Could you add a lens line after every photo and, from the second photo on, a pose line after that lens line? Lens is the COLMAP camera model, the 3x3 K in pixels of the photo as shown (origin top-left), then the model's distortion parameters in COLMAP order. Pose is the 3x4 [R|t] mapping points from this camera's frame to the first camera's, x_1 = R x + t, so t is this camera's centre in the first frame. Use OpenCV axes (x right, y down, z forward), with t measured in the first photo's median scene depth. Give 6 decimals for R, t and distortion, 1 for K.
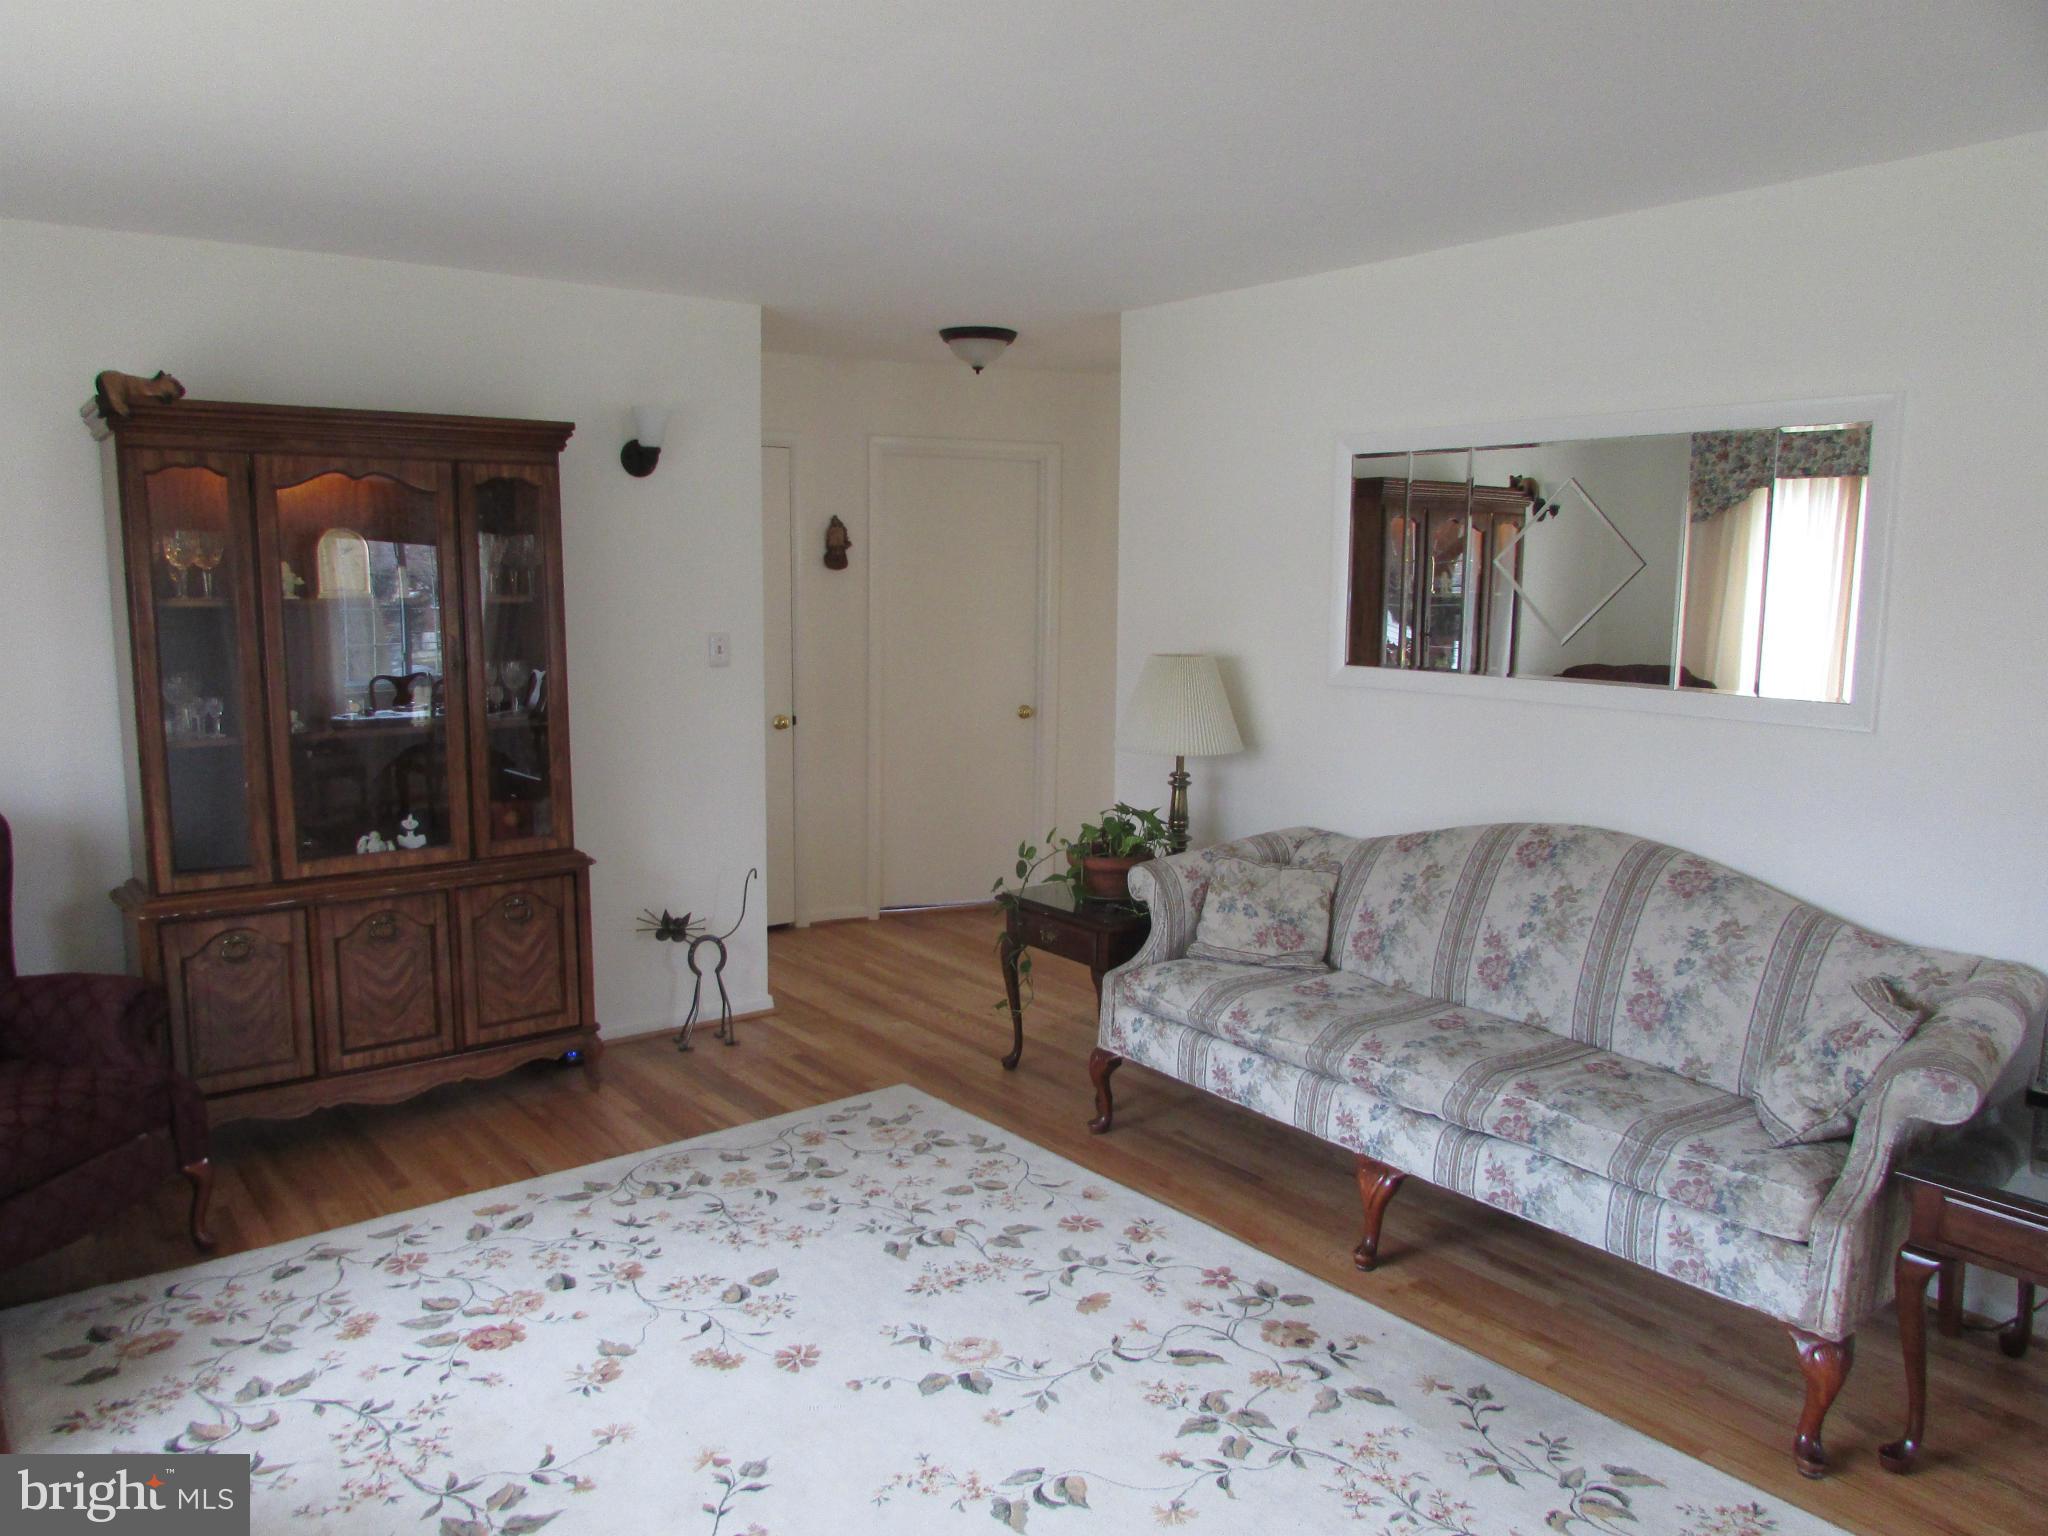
lens RADIAL K [[1464.9, 0, 993.8], [0, 1464.9, 768.9], [0, 0, 1]] dist [-0.019468, 0.002174]
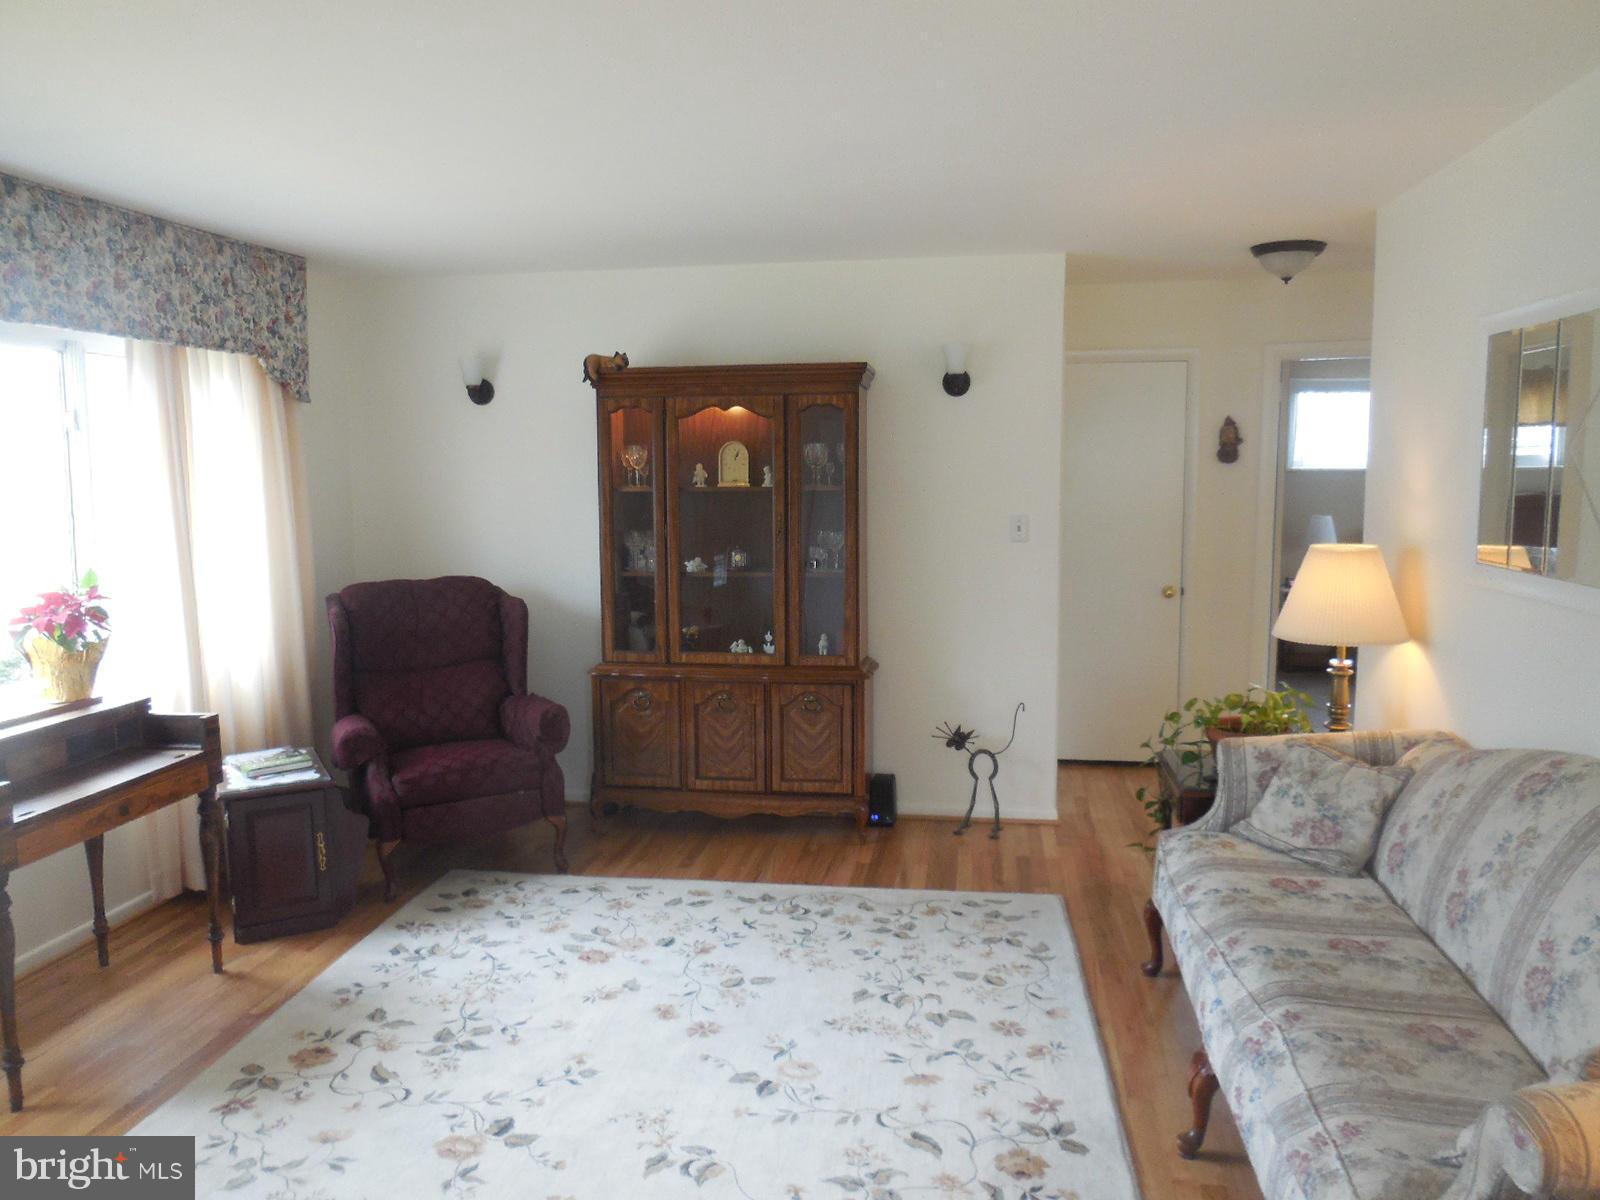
lens RADIAL K [[1178.9, 0, 787.8], [0, 1178.9, 600.6], [0, 0, 1]] dist [-0.020787, 0.007835]
pose [[0.690424, 0.071415, -0.719871, 0.547473], [-0.085131, 0.996222, 0.017182, -0.025463], [0.718378, 0.049421, 0.693895, 0.198740]]
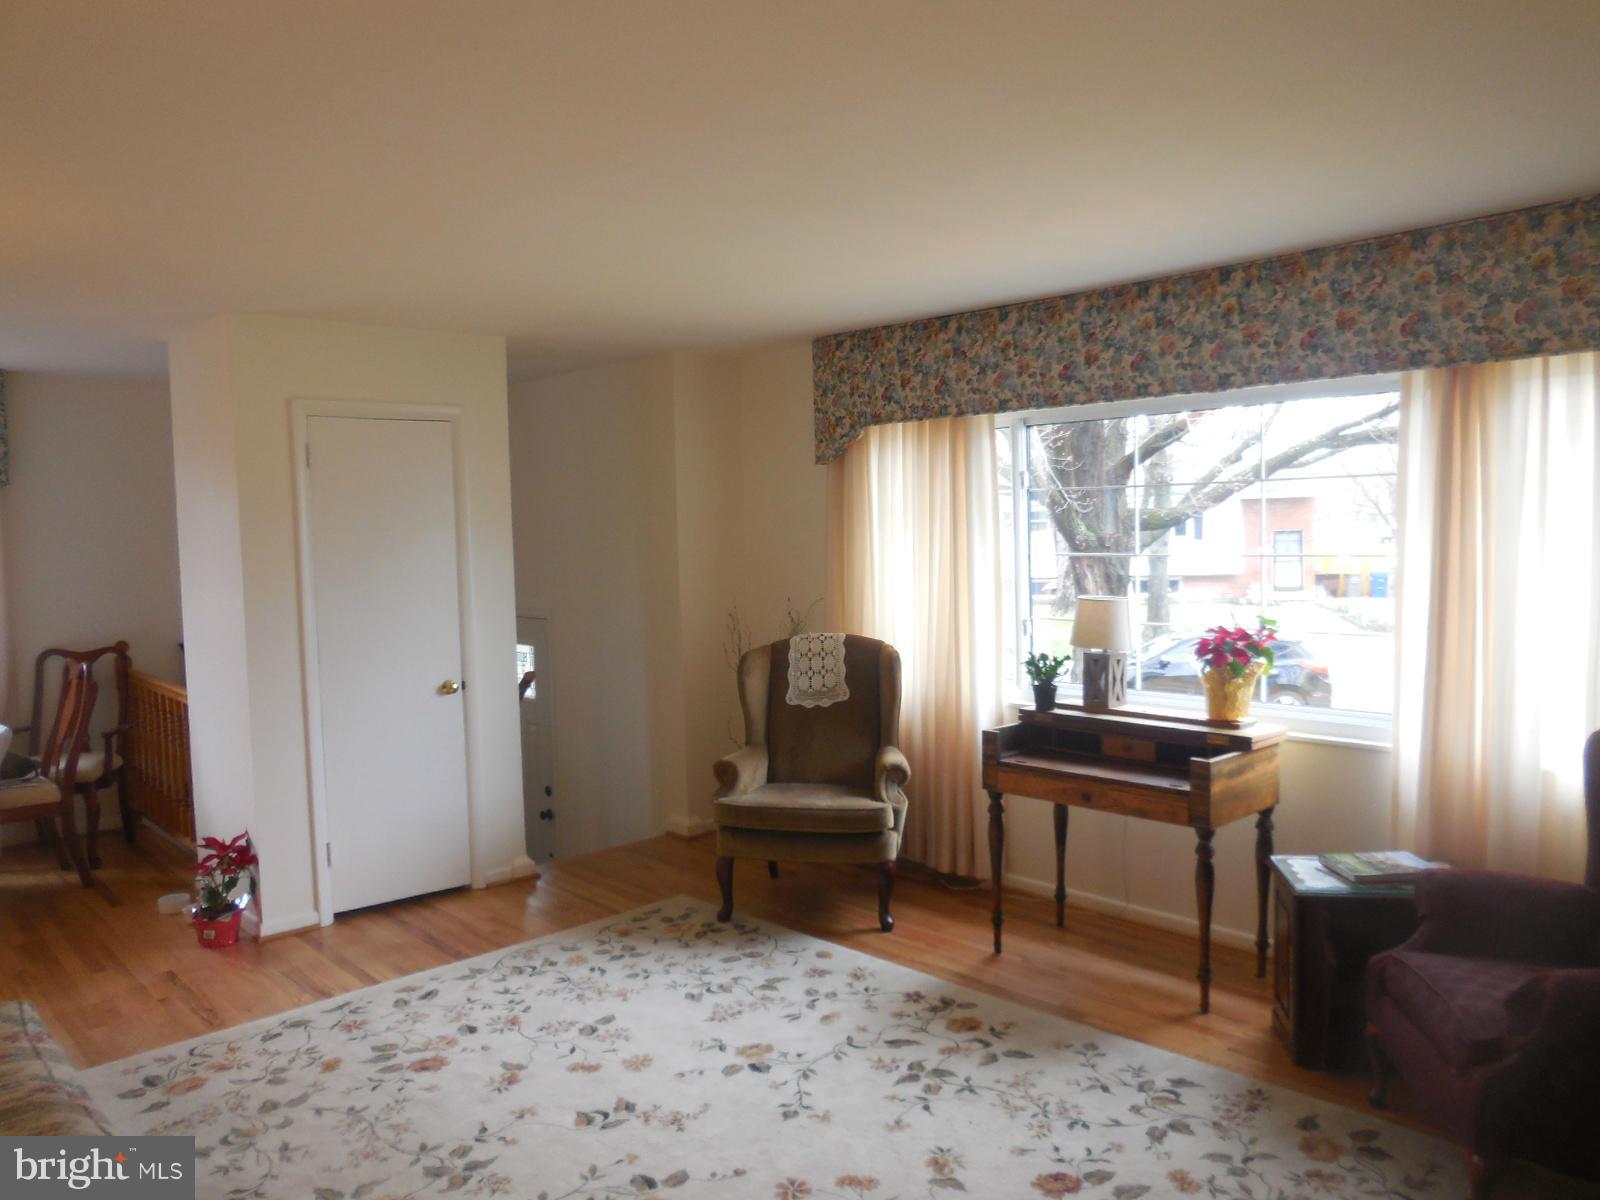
lens RADIAL K [[1178.9, 0, 810.7], [0, 1178.9, 597.7], [0, 0, 1]] dist [-0.020787, 0.007835]
pose [[-0.993940, 0.029563, -0.105871, -0.048094], [0.008150, 0.980324, 0.197228, -0.205085], [0.109619, 0.195170, -0.974624, 1.435911]]
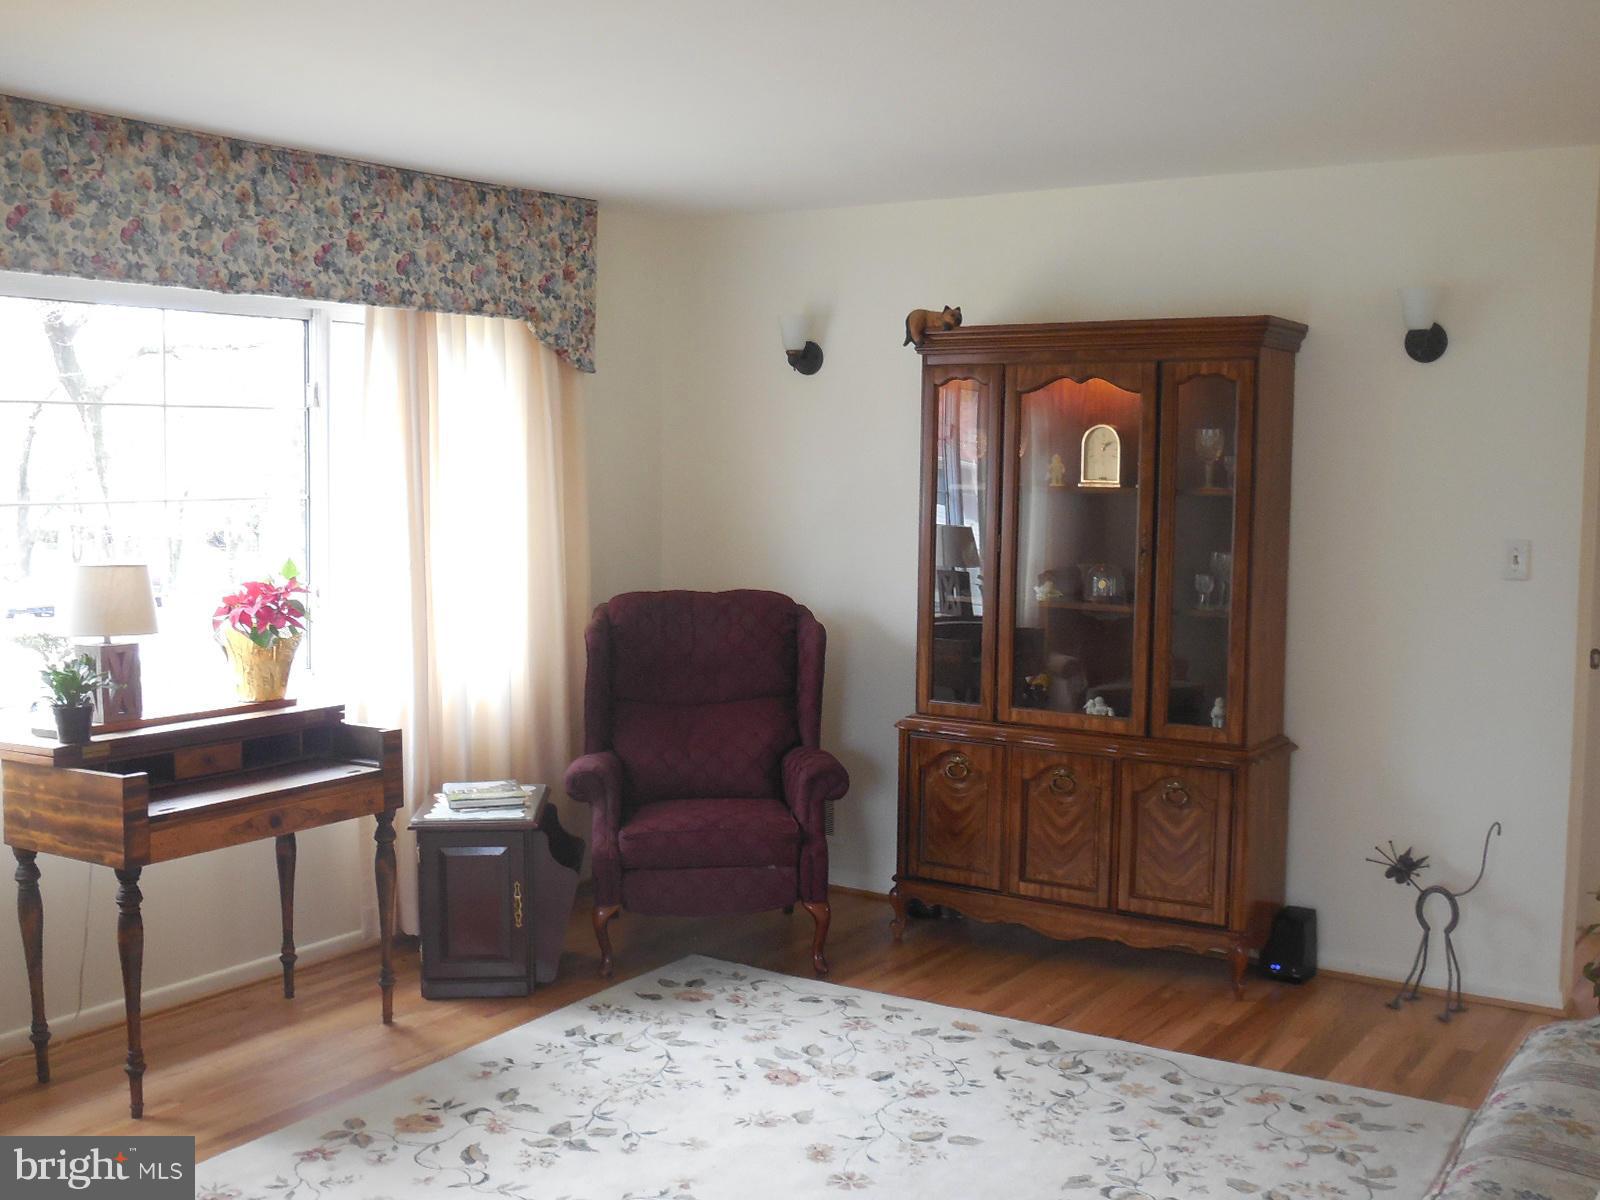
lens RADIAL K [[1705.7, 0, 788.8], [0, 1705.7, 595.2], [0, 0, 1]] dist [-0.032088, 0.000000]
pose [[0.330097, 0.077137, -0.940790, 0.785324], [-0.131901, 0.990647, 0.034945, -0.052718], [0.934686, 0.112556, 0.337184, 0.374340]]
